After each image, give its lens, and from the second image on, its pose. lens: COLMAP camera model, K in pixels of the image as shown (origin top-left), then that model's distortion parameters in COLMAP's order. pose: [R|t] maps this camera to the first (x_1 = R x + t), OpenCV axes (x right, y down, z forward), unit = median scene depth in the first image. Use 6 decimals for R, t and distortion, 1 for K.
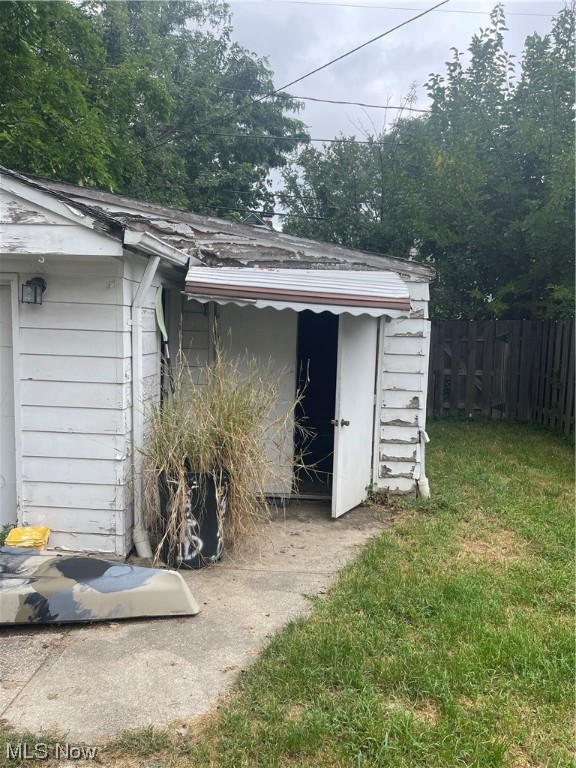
lens RADIAL K [[576.2, 0, 286.7], [0, 576.2, 389.8], [0, 0, 1]] dist [0.046595, -0.065740]
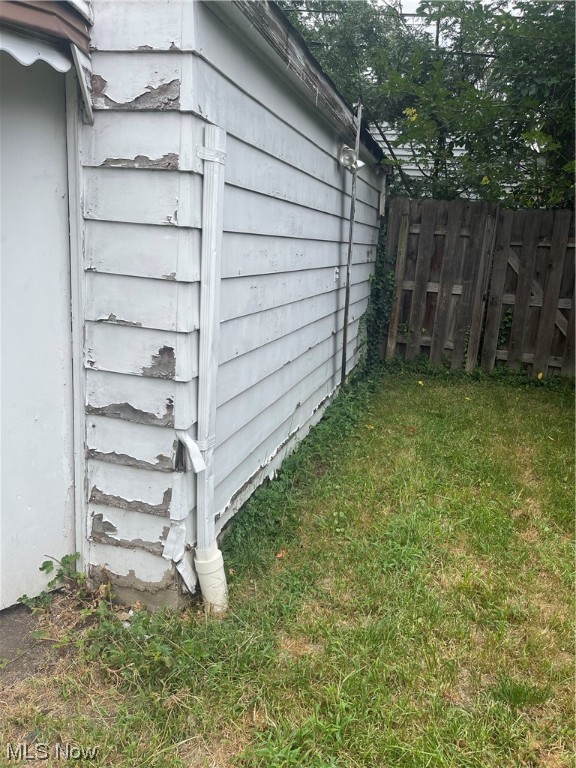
lens RADIAL K [[576.2, 0, 290.4], [0, 576.2, 386.2], [0, 0, 1]] dist [0.046595, -0.065740]
pose [[0.967649, 0.094161, -0.234070, 0.380222], [-0.063306, 0.988682, 0.136015, -0.017372], [0.244228, -0.116797, 0.962658, 0.663499]]
